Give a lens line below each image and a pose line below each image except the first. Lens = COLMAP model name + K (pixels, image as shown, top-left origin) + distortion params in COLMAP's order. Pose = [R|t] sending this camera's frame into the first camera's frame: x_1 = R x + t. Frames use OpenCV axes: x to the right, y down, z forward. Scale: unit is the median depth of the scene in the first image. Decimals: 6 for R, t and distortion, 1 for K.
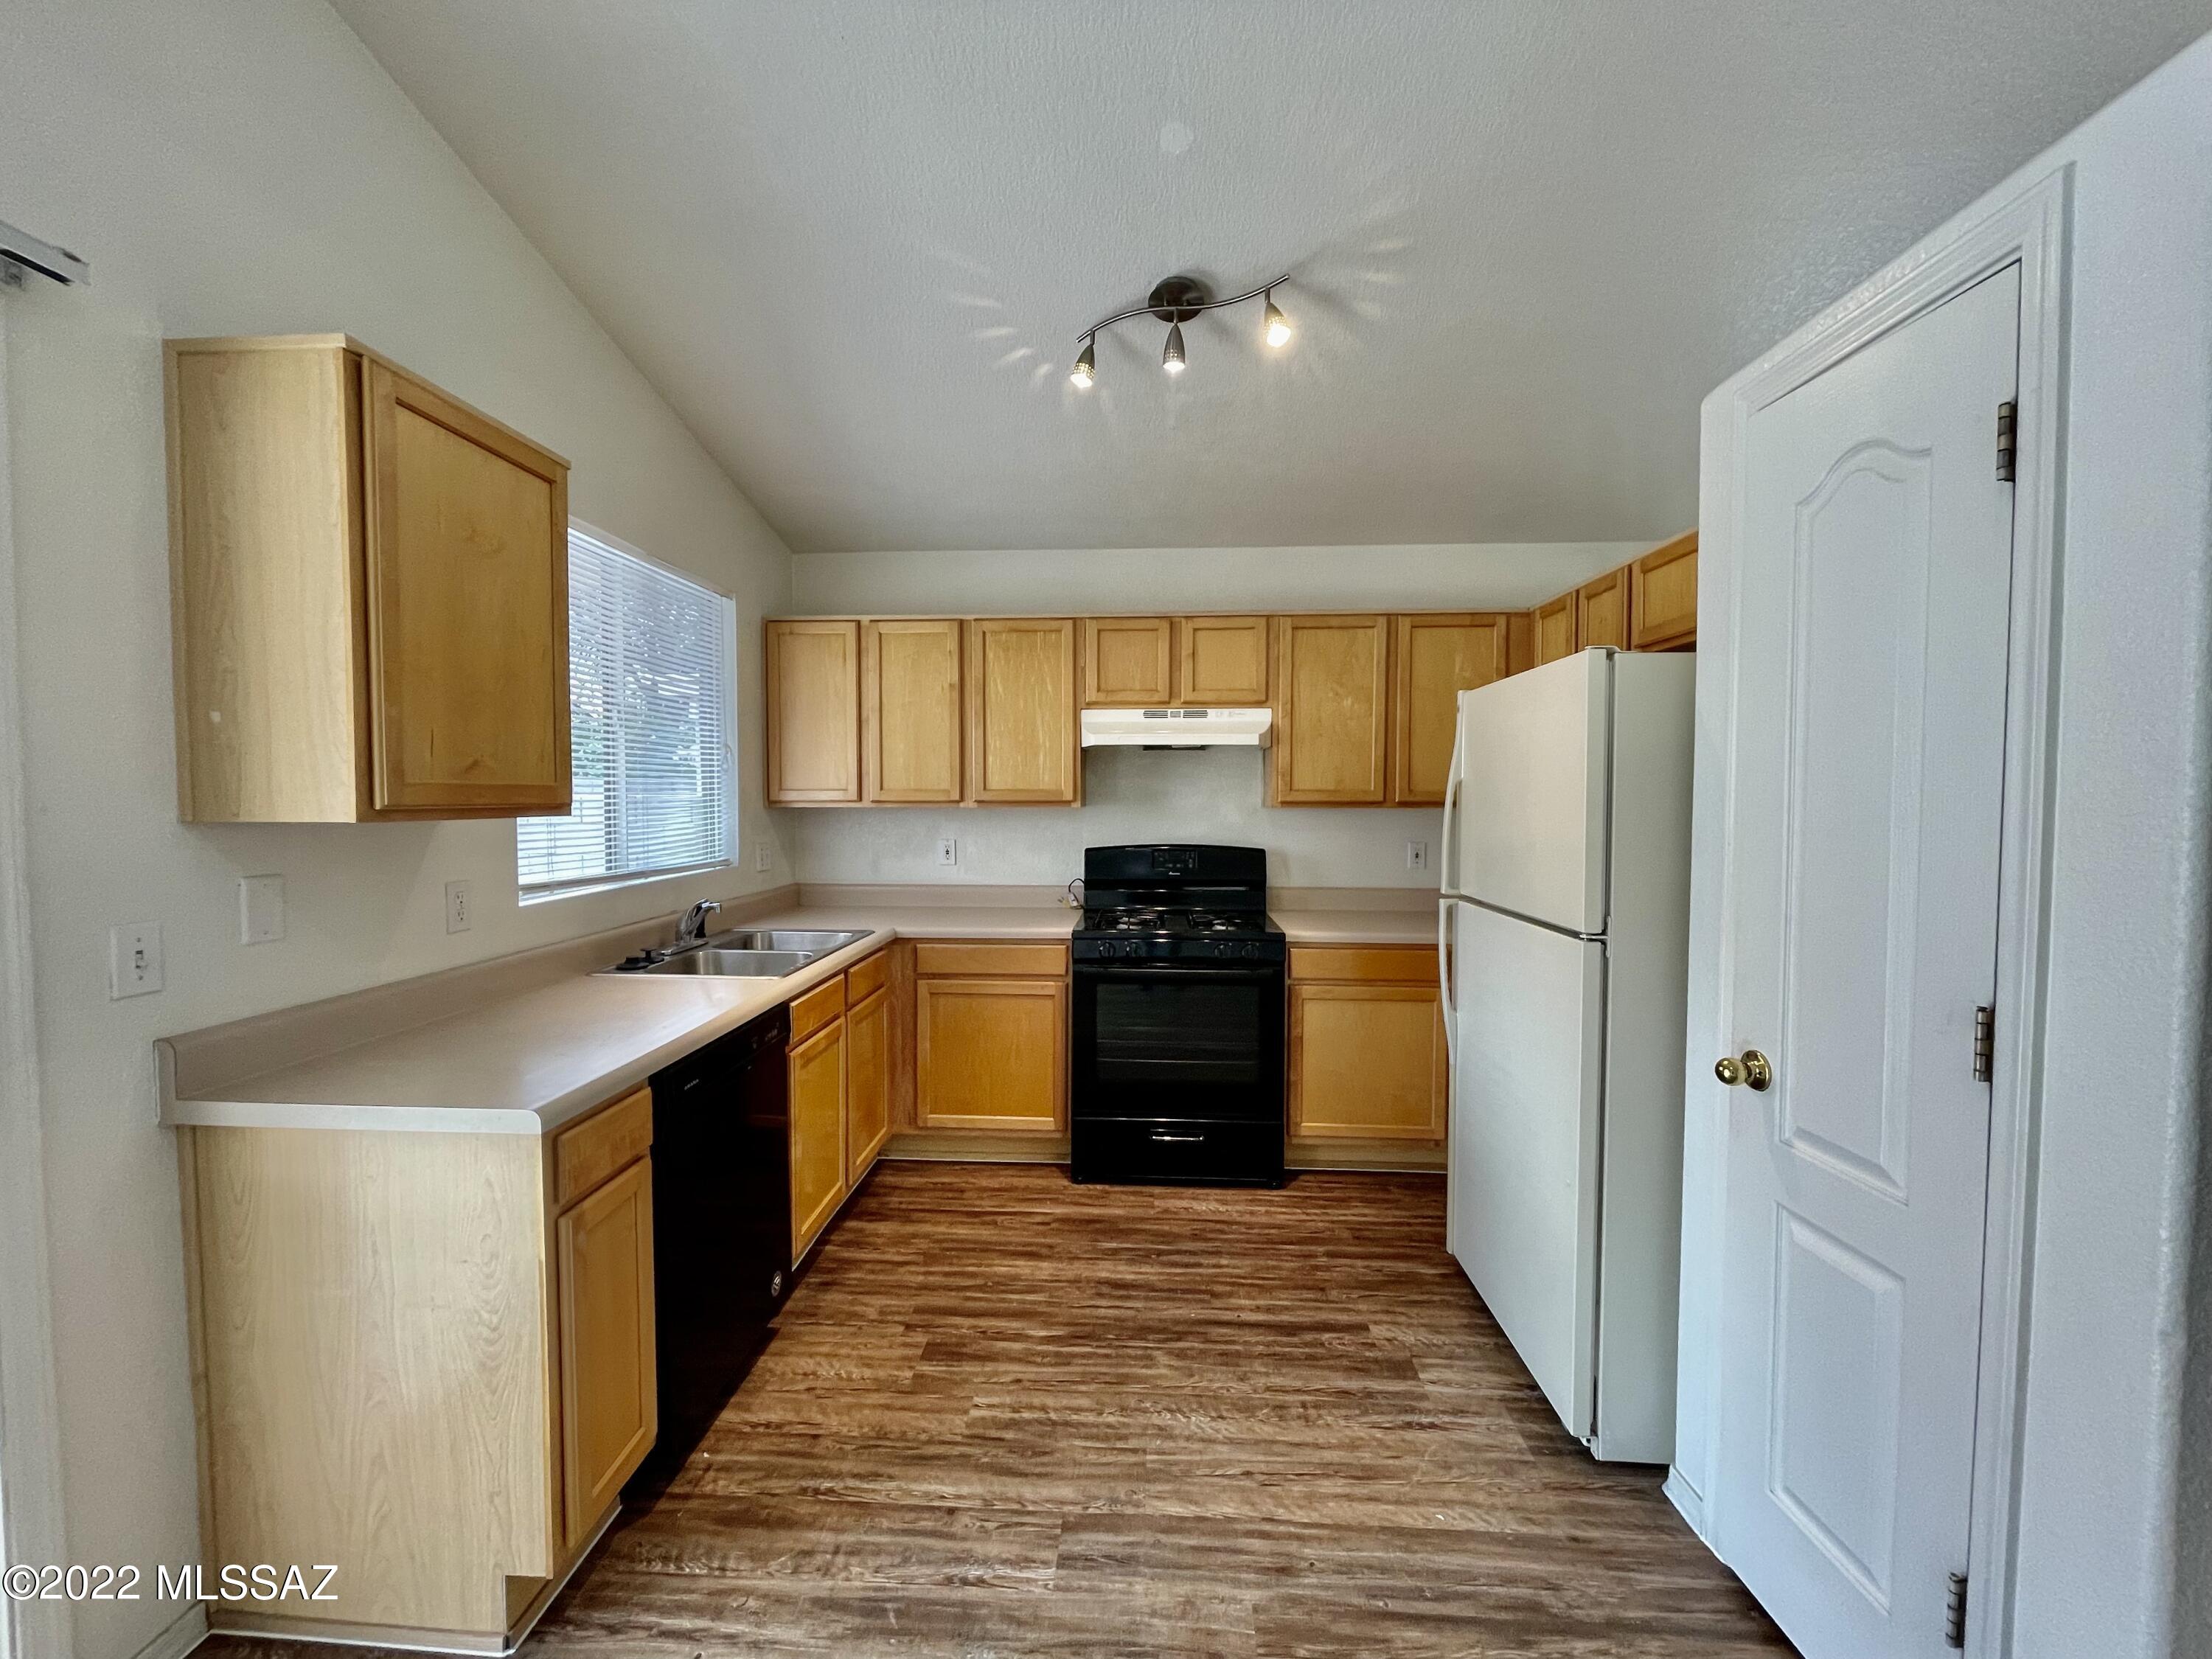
lens RADIAL K [[896.8, 0, 1097.6], [0, 896.8, 829.0], [0, 0, 1]] dist [-0.002058, 0.000840]
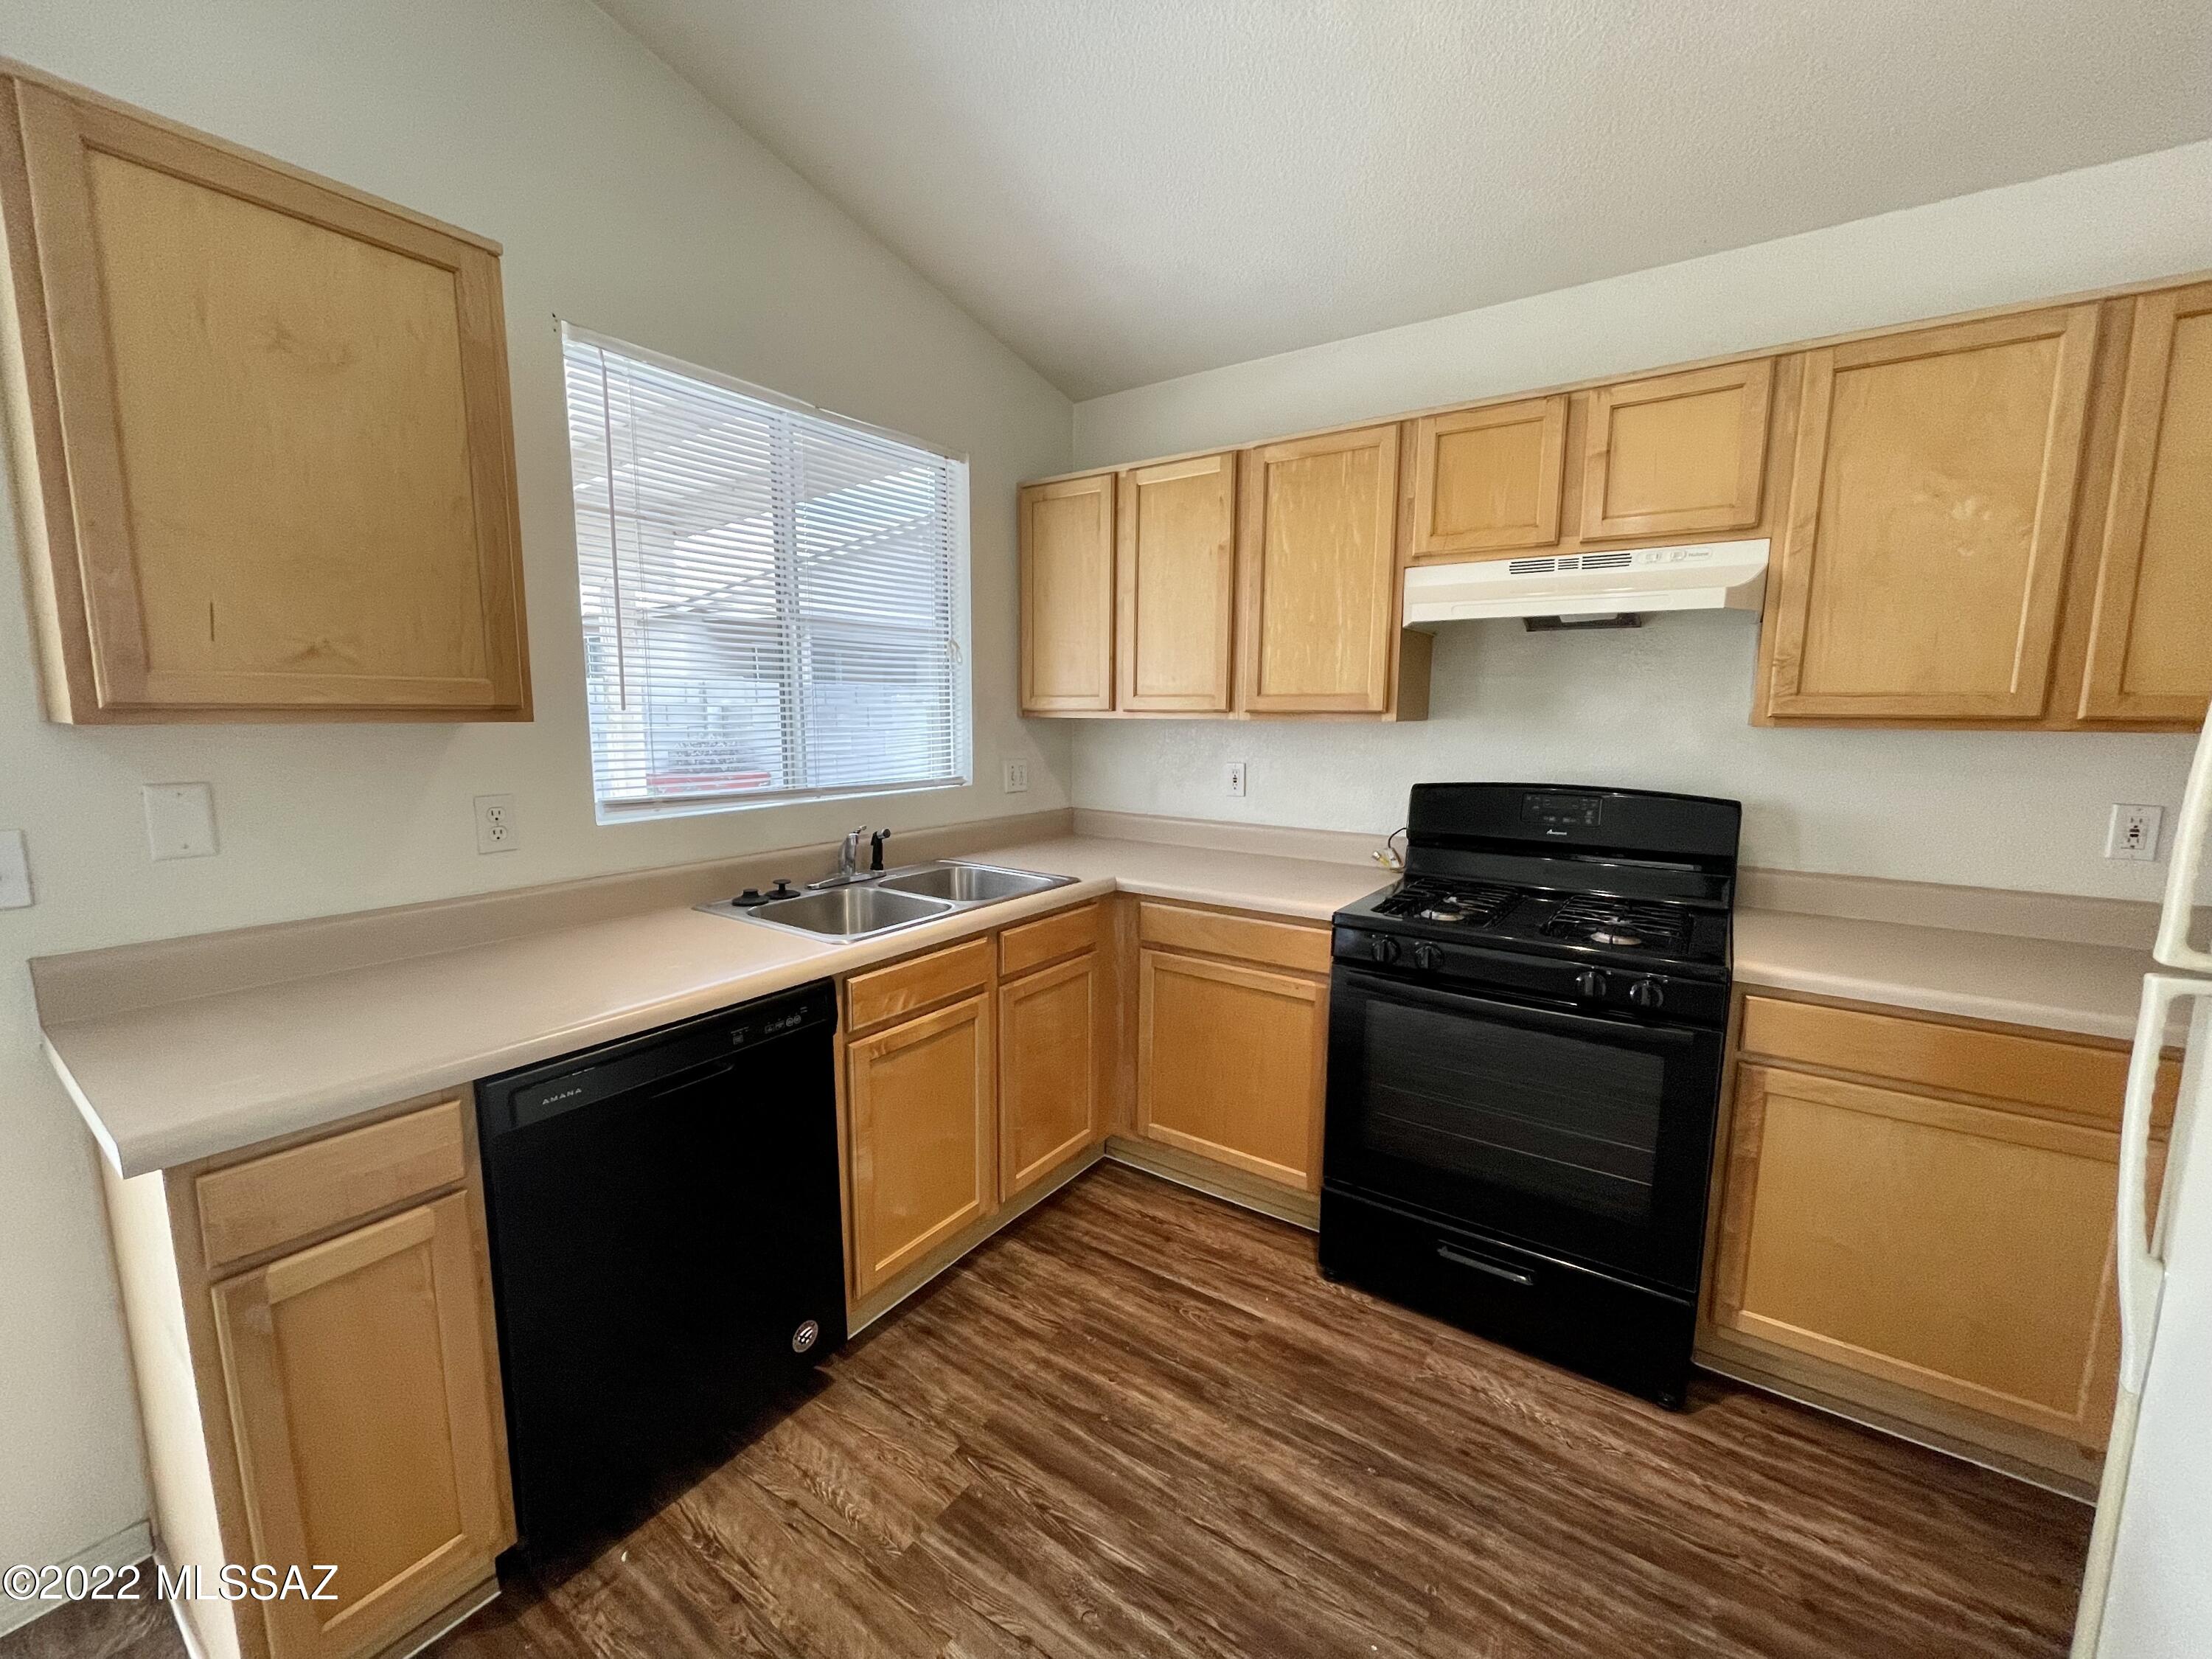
lens RADIAL K [[896.8, 0, 1097.6], [0, 896.8, 829.0], [0, 0, 1]] dist [-0.002058, 0.000840]
pose [[0.851410, 0.074804, -0.519139, 0.170393], [-0.024579, 0.994381, 0.102971, -0.009530], [0.523925, -0.074910, 0.848464, 0.389138]]
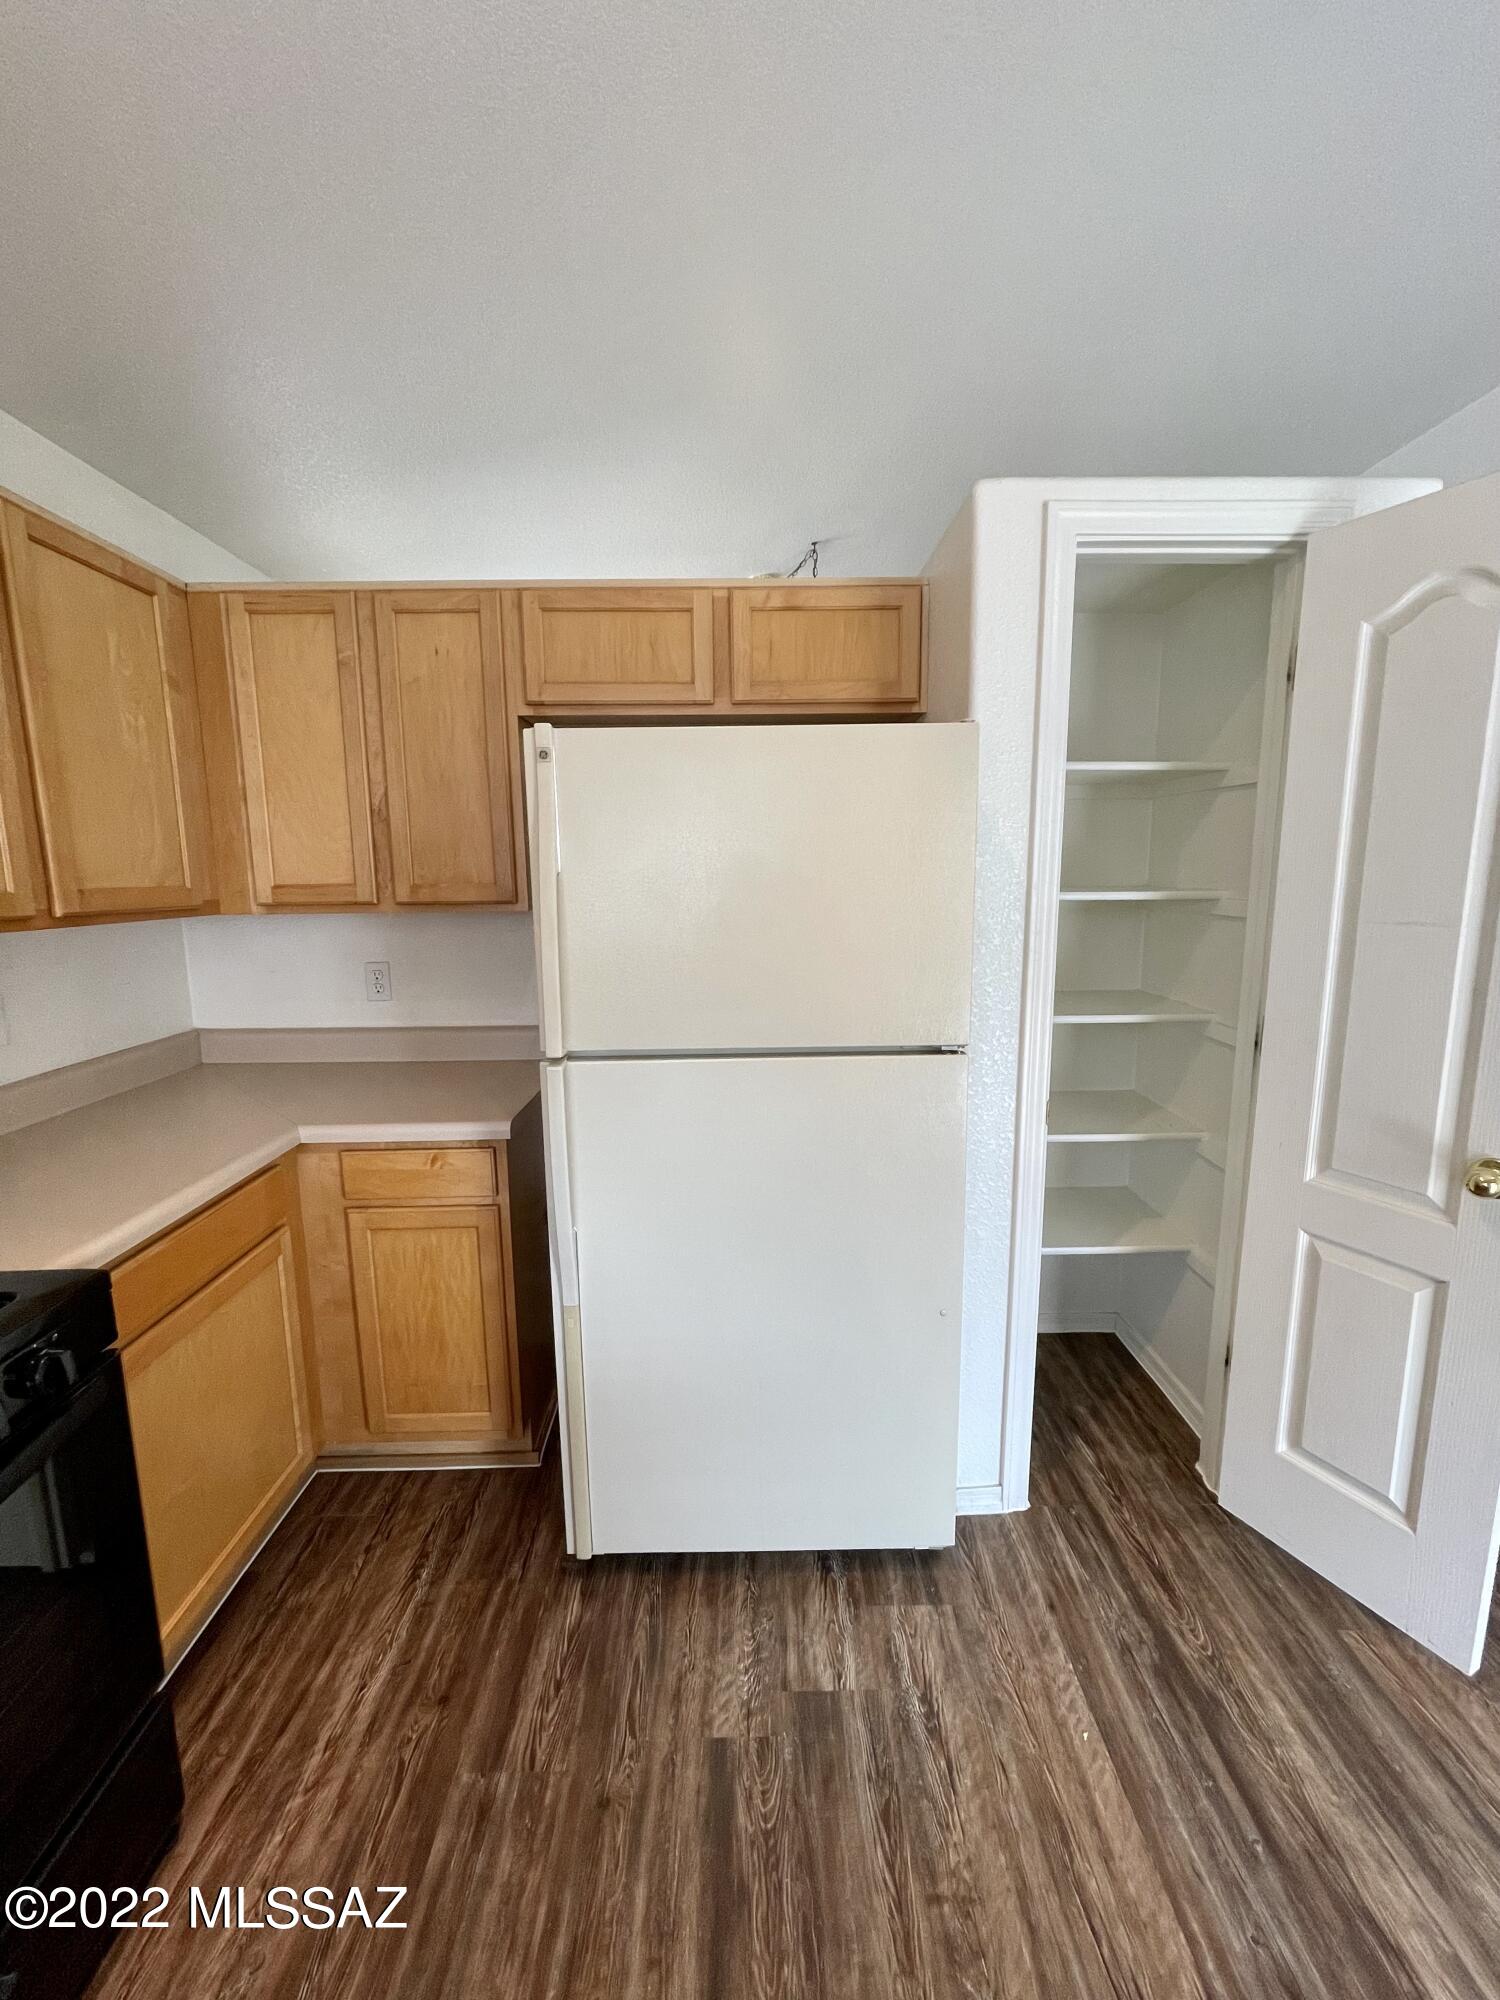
lens RADIAL K [[803.8, 0, 751.4], [0, 803.8, 995.9], [0, 0, 1]] dist [-0.001257, -0.000028]
pose [[-0.079115, -0.152653, 0.985108, -0.144330], [0.047705, 0.986494, 0.156699, -0.043378], [-0.995723, 0.059392, -0.070764, 0.779401]]
